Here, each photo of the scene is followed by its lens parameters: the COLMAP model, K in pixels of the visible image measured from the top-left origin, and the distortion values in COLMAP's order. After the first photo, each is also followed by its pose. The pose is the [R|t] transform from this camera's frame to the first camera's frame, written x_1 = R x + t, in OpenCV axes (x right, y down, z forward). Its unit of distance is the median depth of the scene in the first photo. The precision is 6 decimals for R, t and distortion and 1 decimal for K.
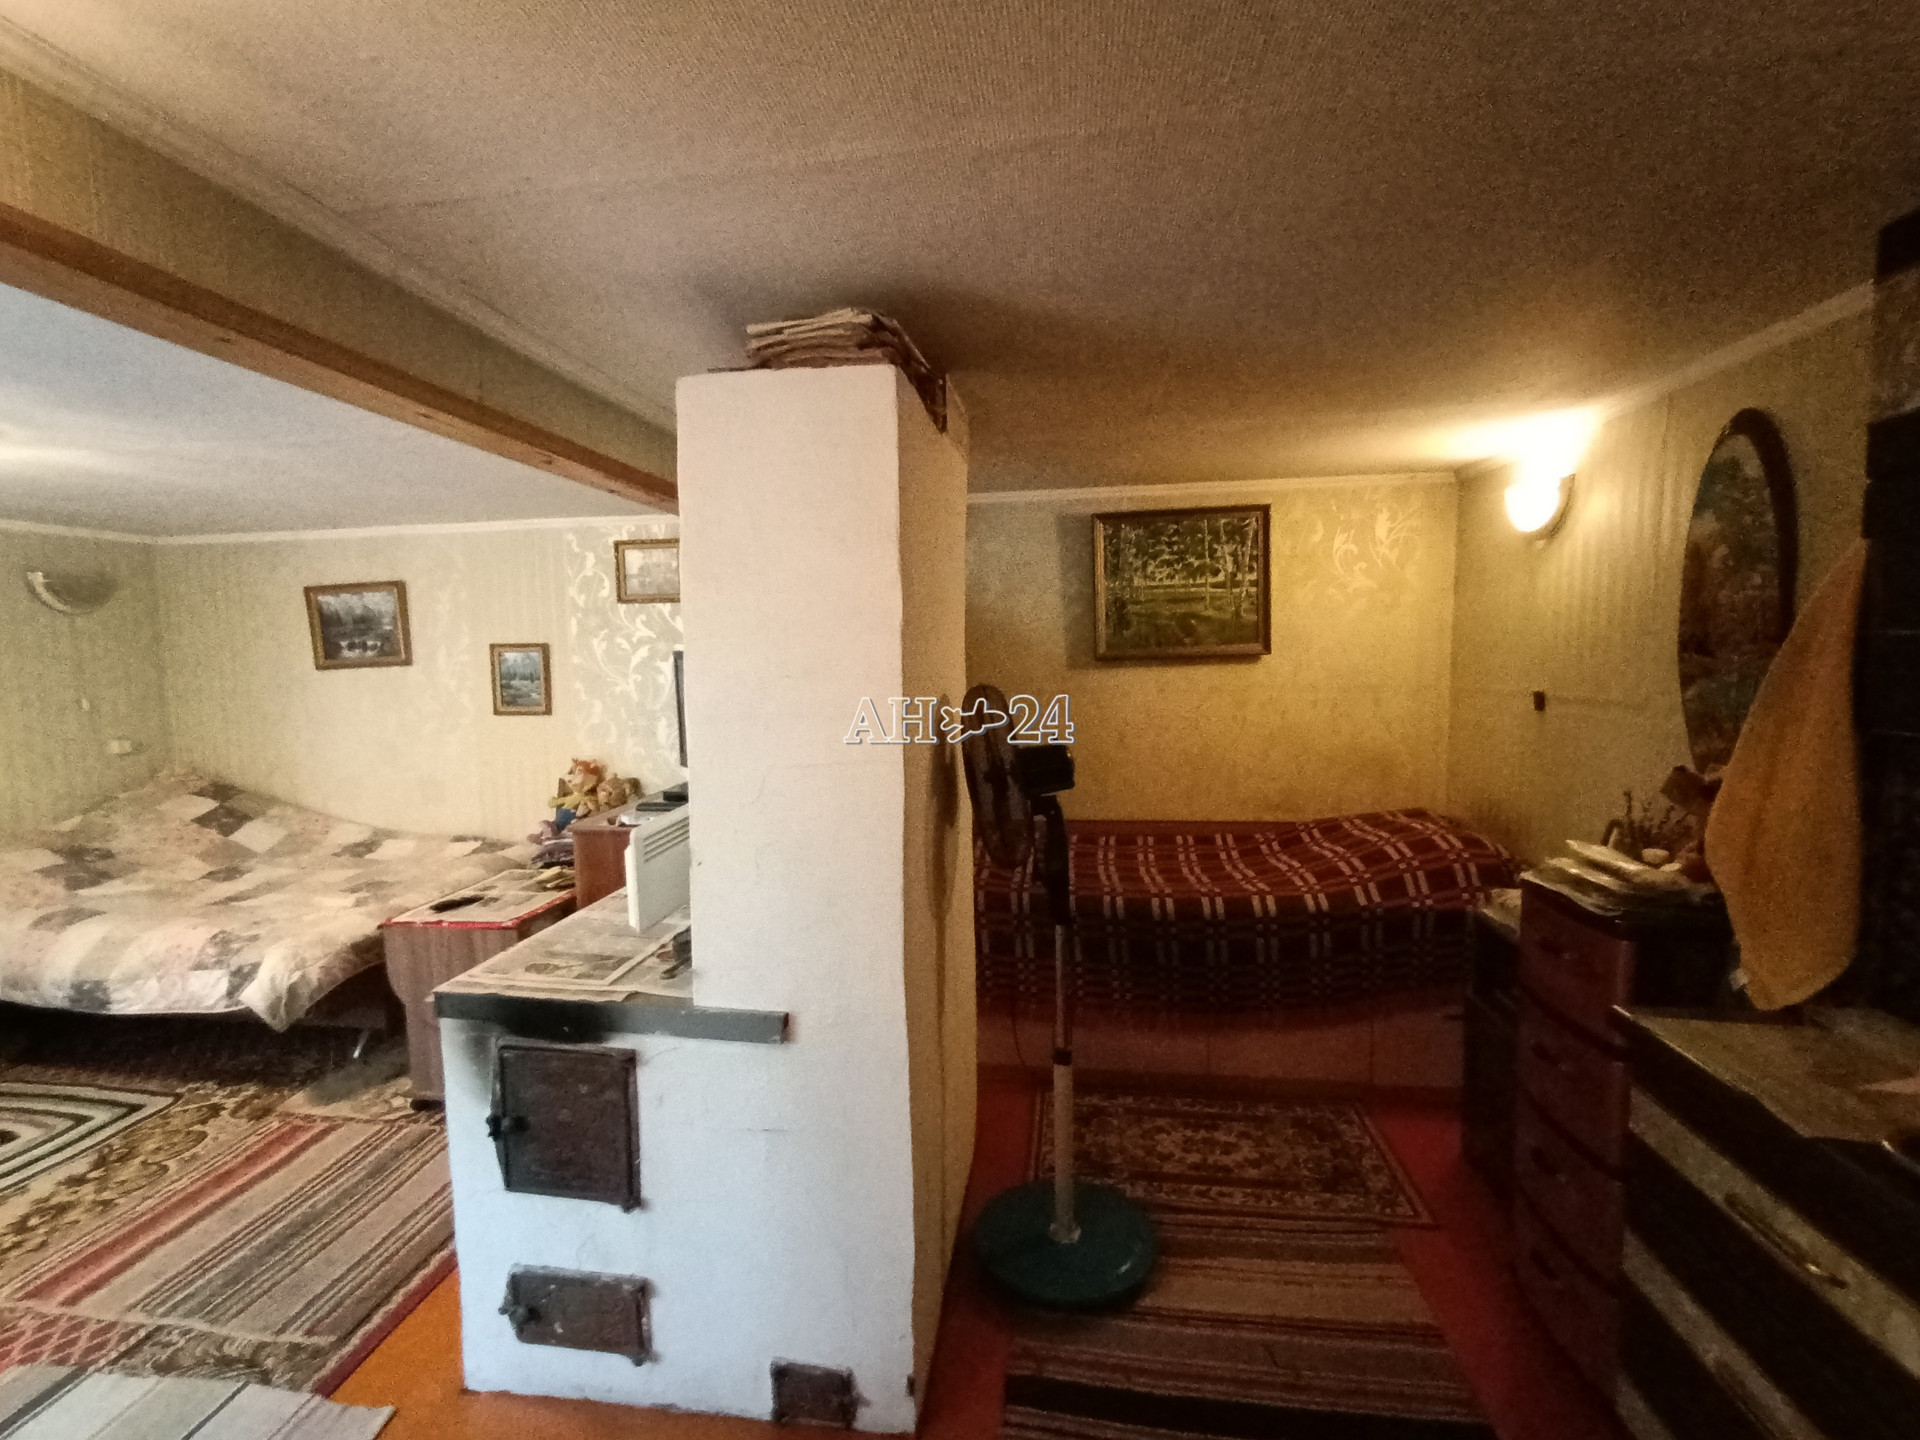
lens RADIAL K [[883.4, 0, 950.1], [0, 883.4, 730.3], [0, 0, 1]] dist [0.000767, 0.000758]
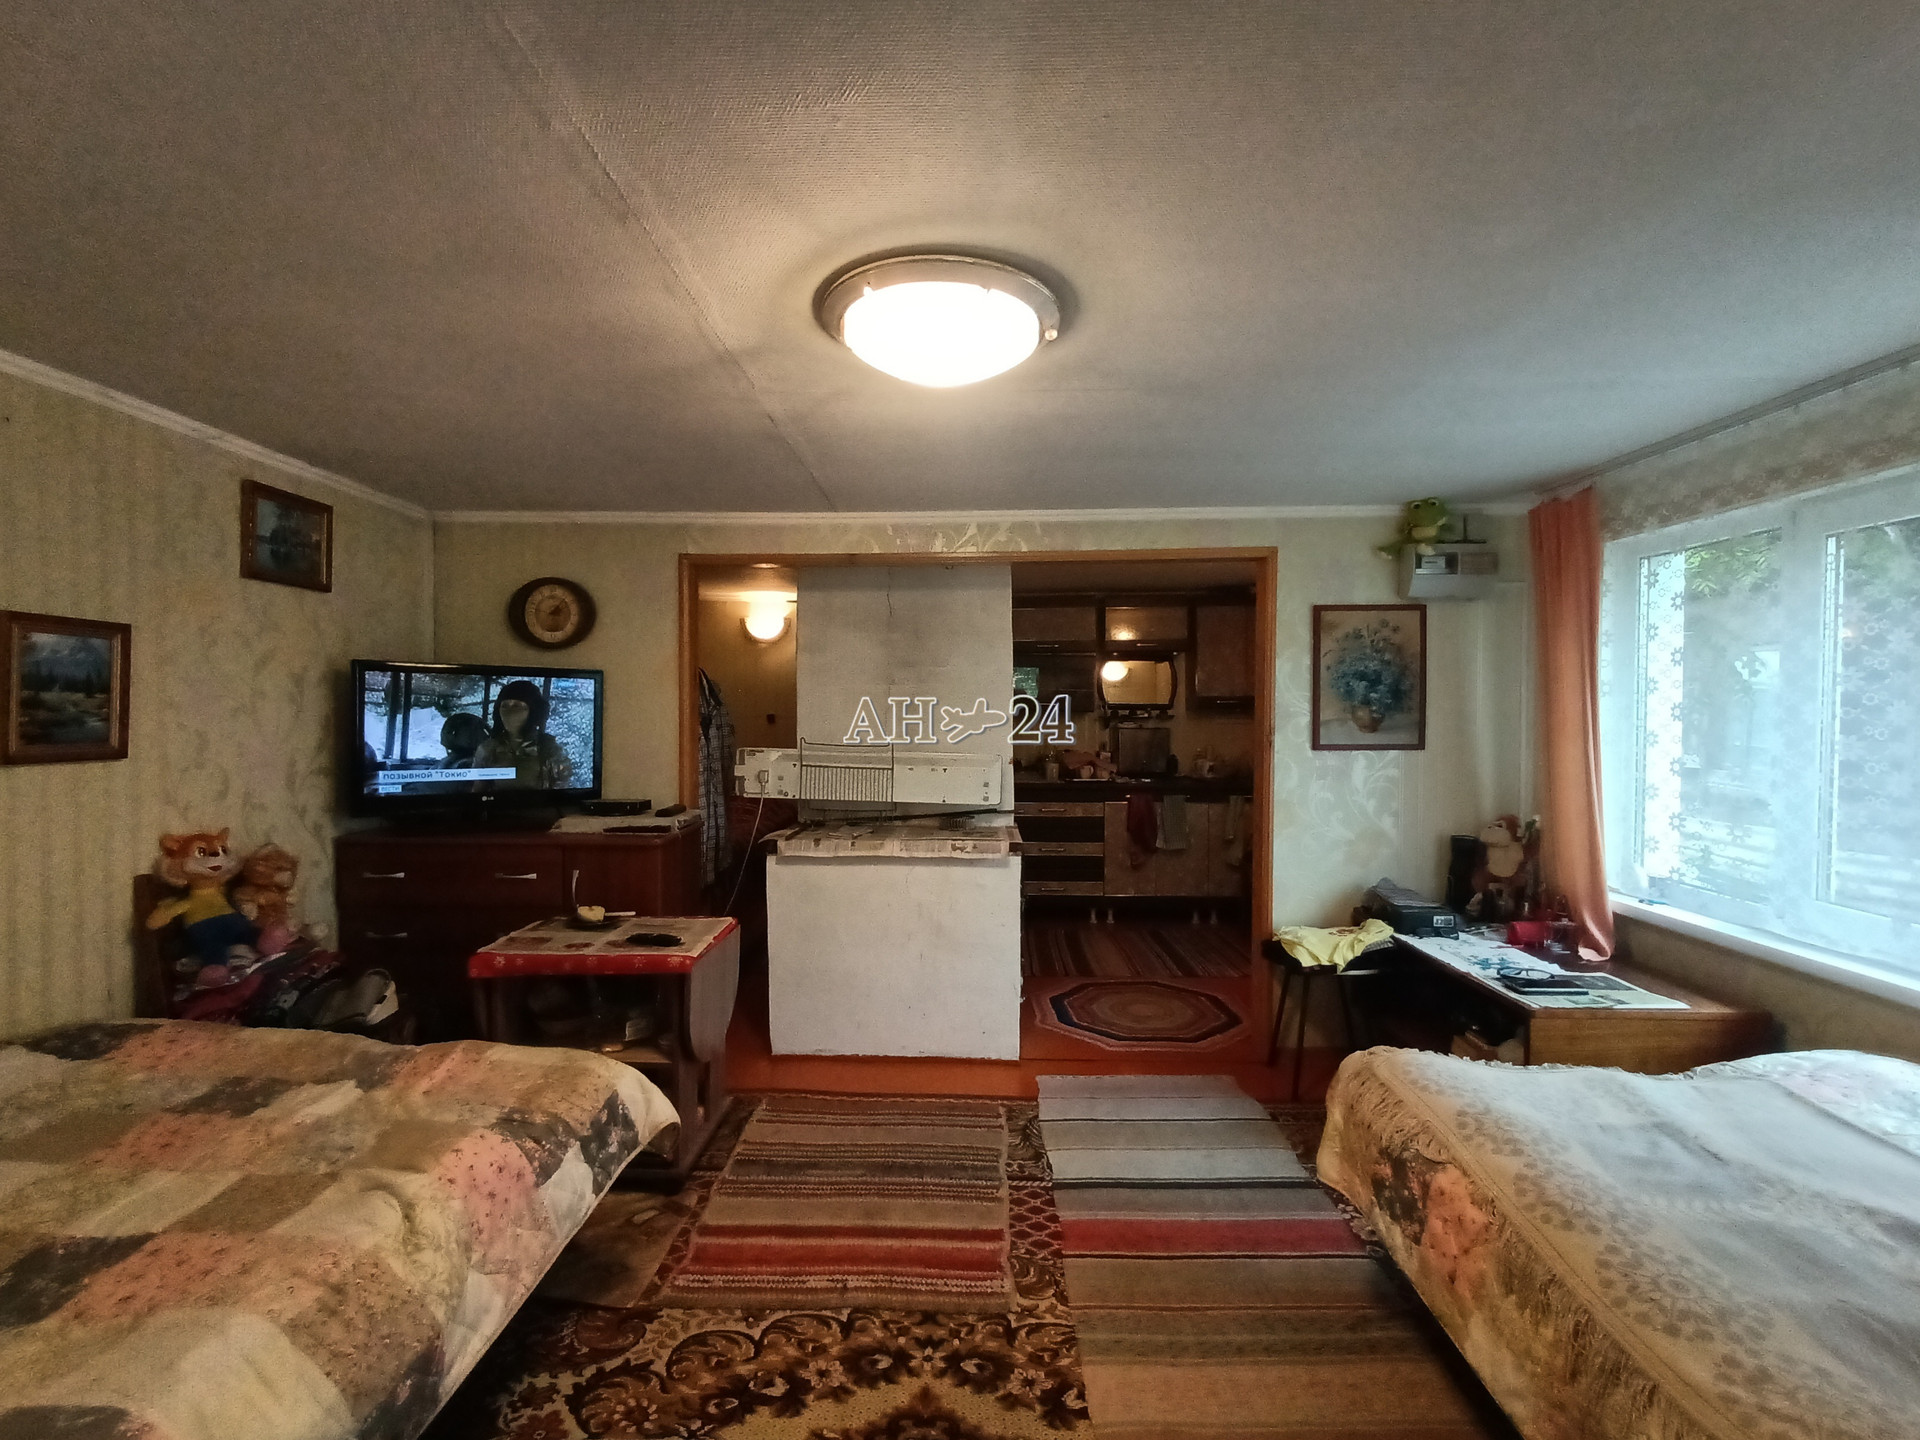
lens RADIAL K [[883.4, 0, 950.1], [0, 883.4, 730.3], [0, 0, 1]] dist [0.000767, 0.000758]
pose [[-0.121339, -0.004034, 0.992603, -1.122752], [0.091004, 0.995735, 0.015171, 0.002989], [-0.988431, 0.092172, -0.120455, 0.616642]]
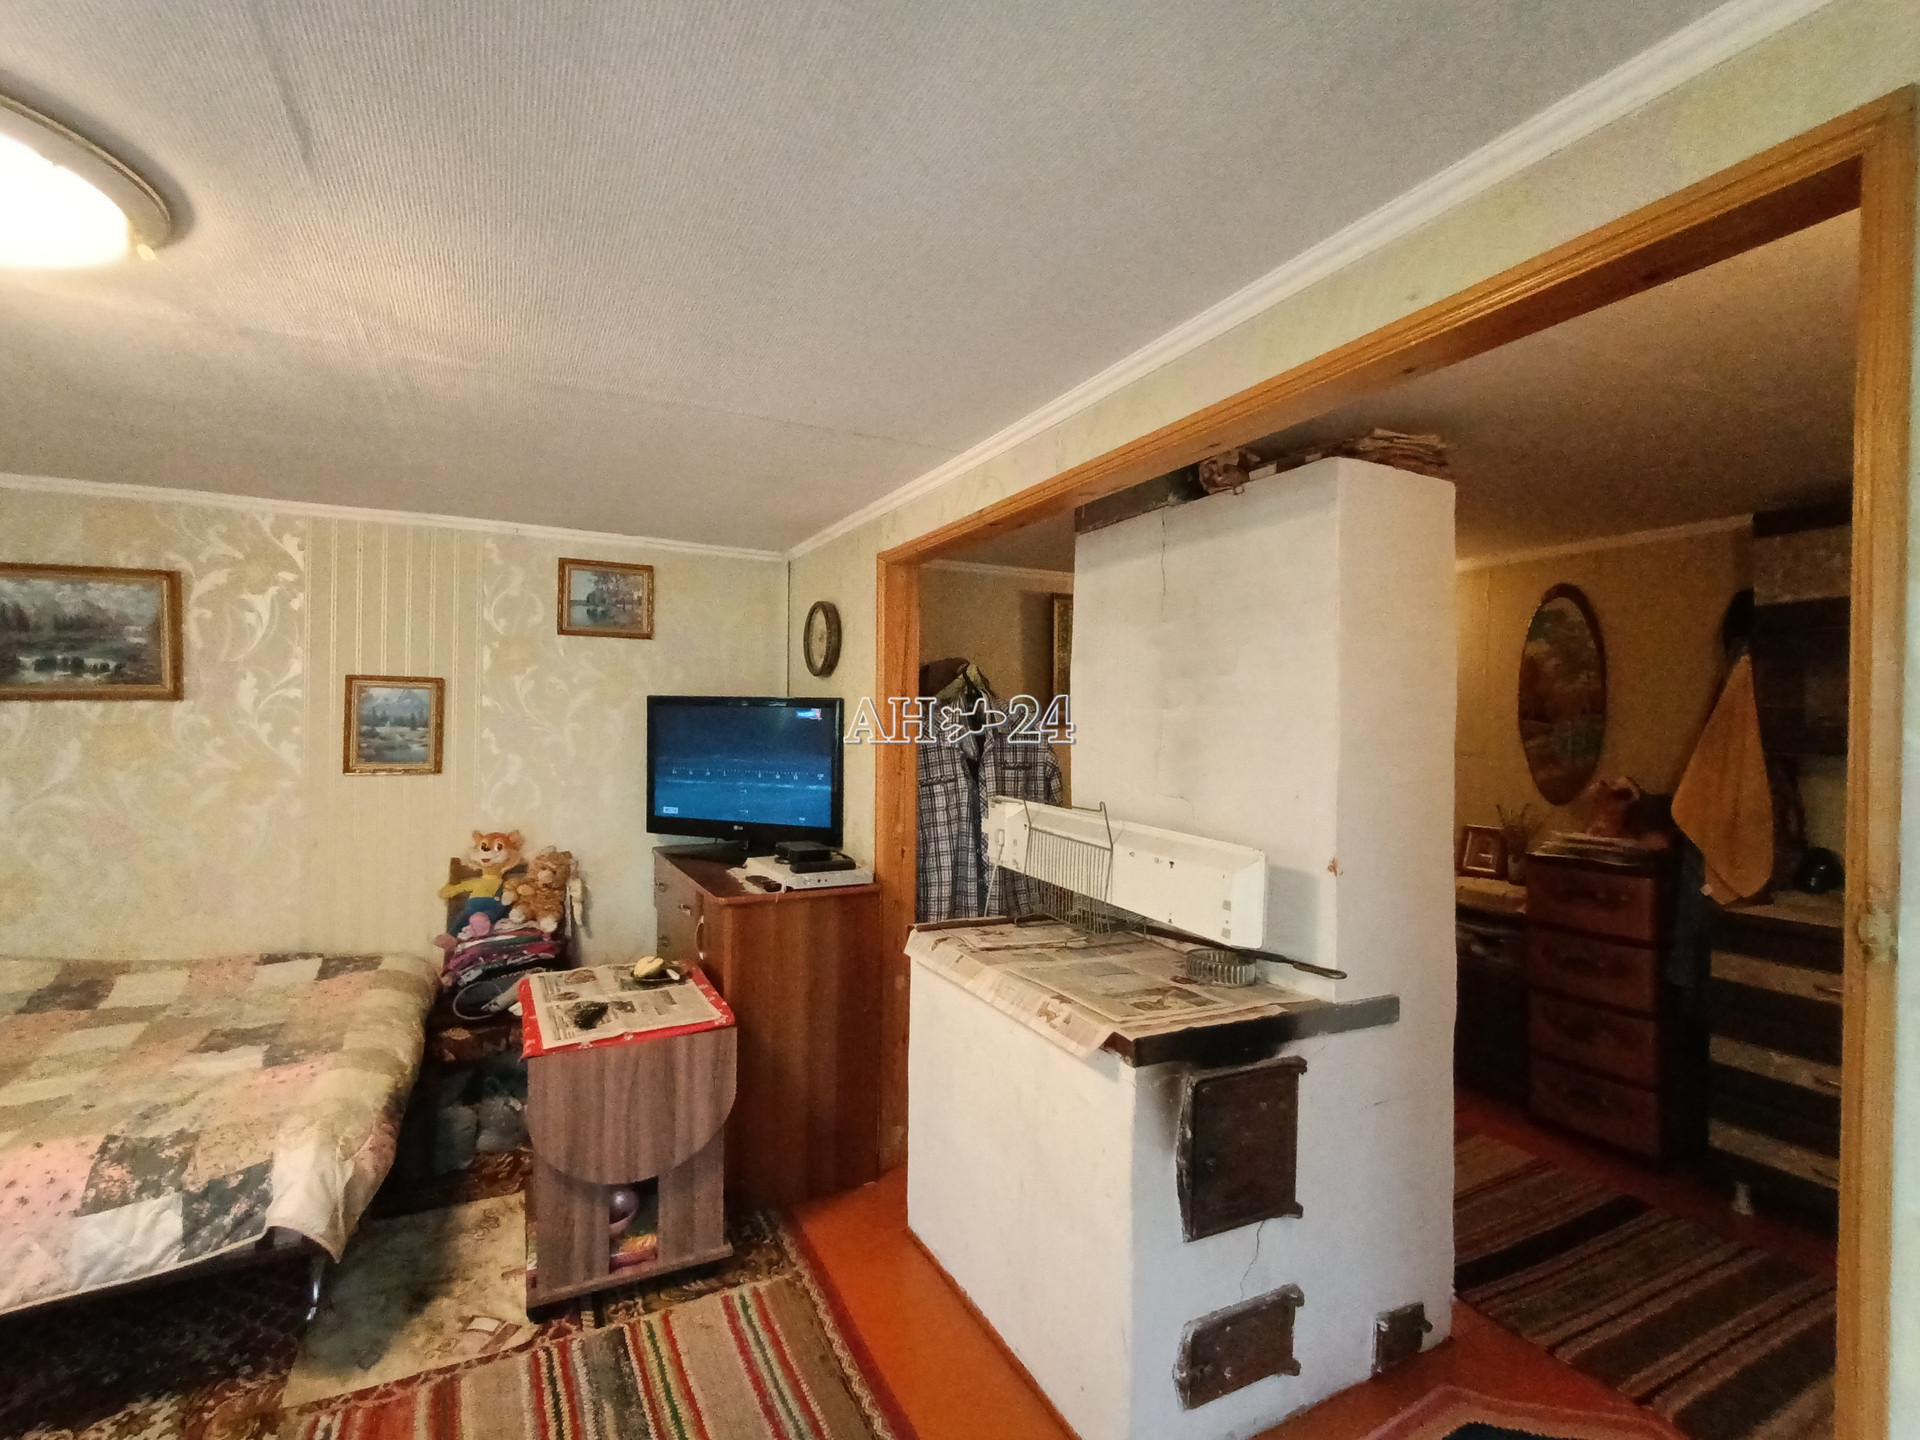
lens RADIAL K [[883.4, 0, 950.1], [0, 883.4, 730.3], [0, 0, 1]] dist [0.000767, 0.000758]
pose [[0.812697, 0.022200, 0.582264, -0.580802], [0.028663, 0.996541, -0.078002, 0.018066], [-0.581981, 0.080081, 0.809249, 0.153370]]
